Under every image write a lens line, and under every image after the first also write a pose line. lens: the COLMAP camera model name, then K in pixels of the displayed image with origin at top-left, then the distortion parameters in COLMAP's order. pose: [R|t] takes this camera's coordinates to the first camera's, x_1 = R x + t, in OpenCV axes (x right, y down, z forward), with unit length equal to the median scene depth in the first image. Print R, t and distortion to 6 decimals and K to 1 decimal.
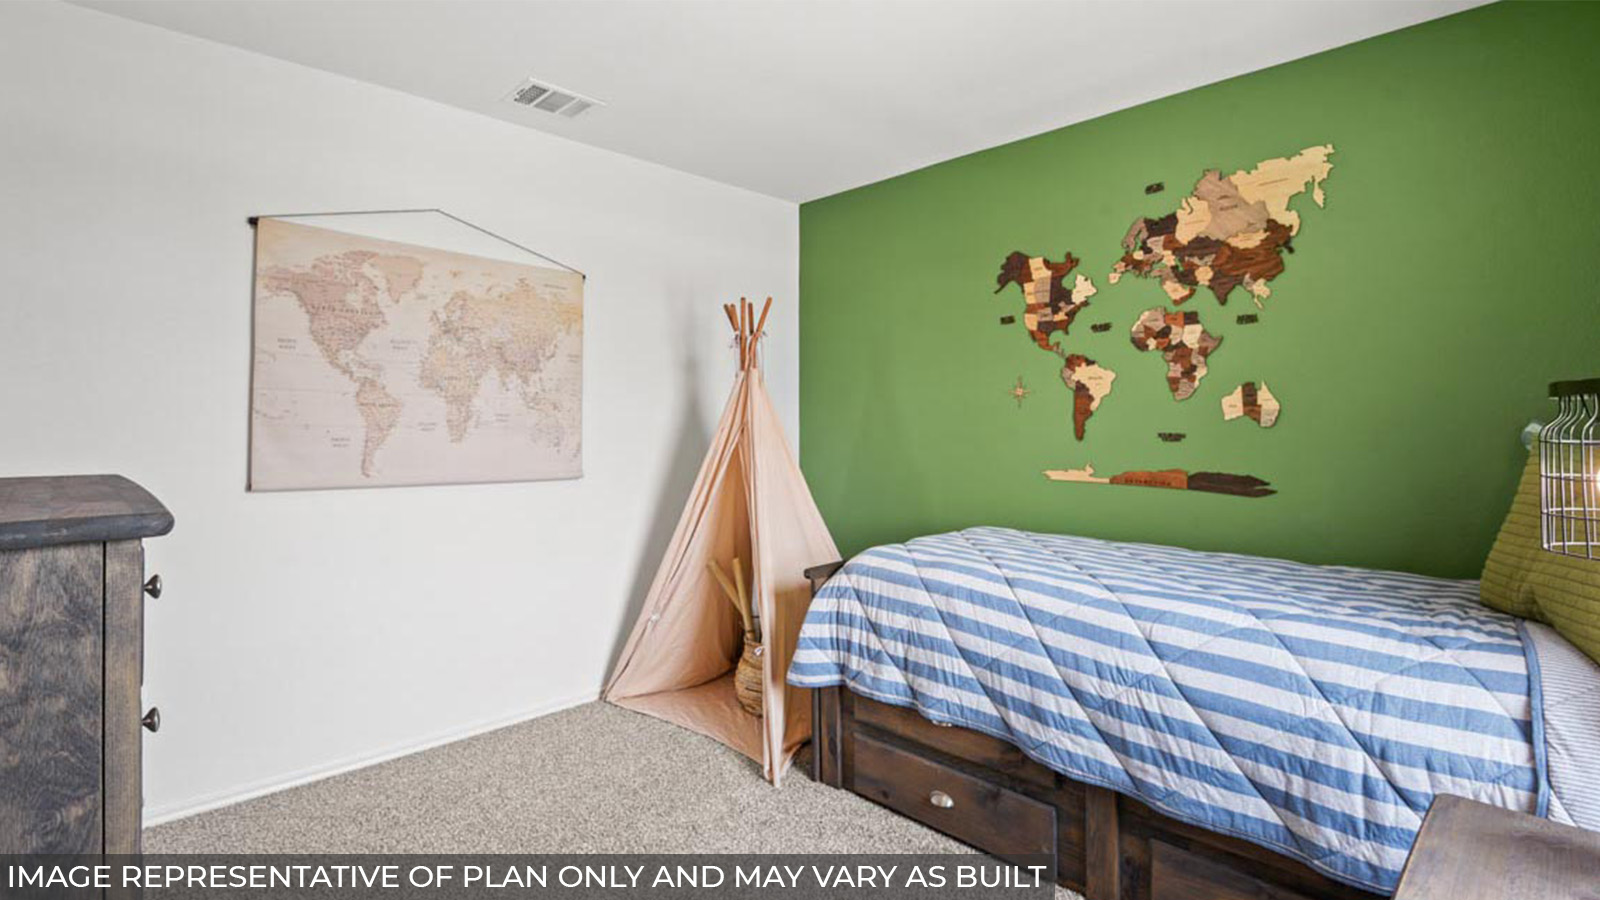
lens RADIAL K [[736.5, 0, 783.5], [0, 736.5, 415.9], [0, 0, 1]] dist [-0.015830, -0.003509]
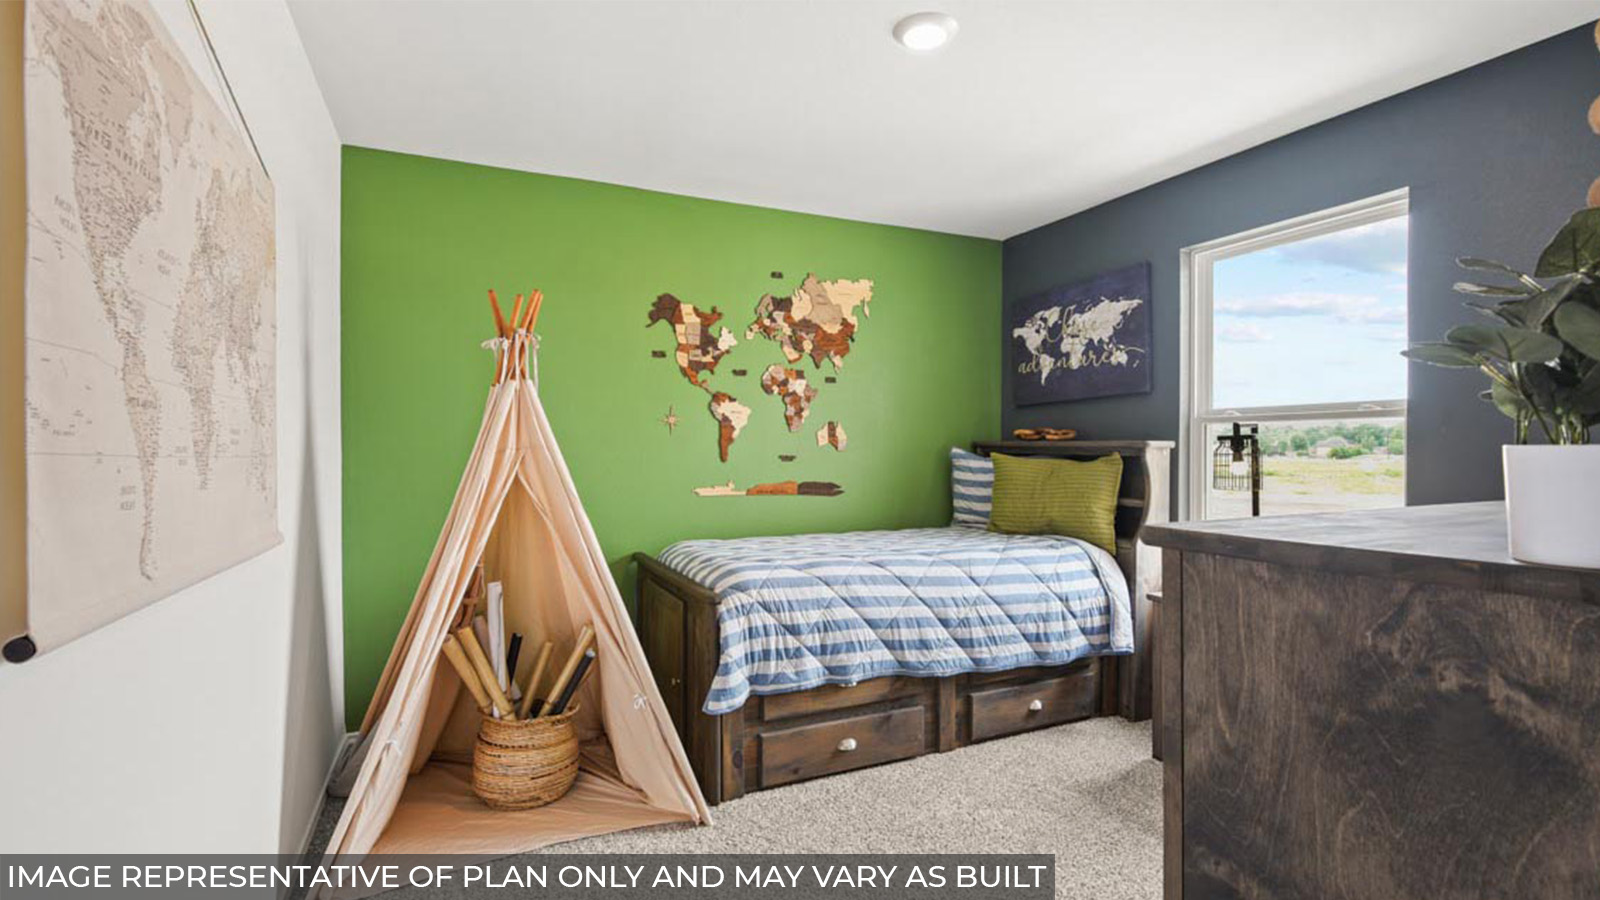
lens RADIAL K [[736.5, 0, 803.7], [0, 736.5, 448.4], [0, 0, 1]] dist [-0.015830, -0.003509]
pose [[0.339634, -0.000340, 0.940558, -0.811900], [-0.011690, 0.999921, 0.004583, 0.003533], [-0.940485, -0.012552, 0.339603, 0.520844]]
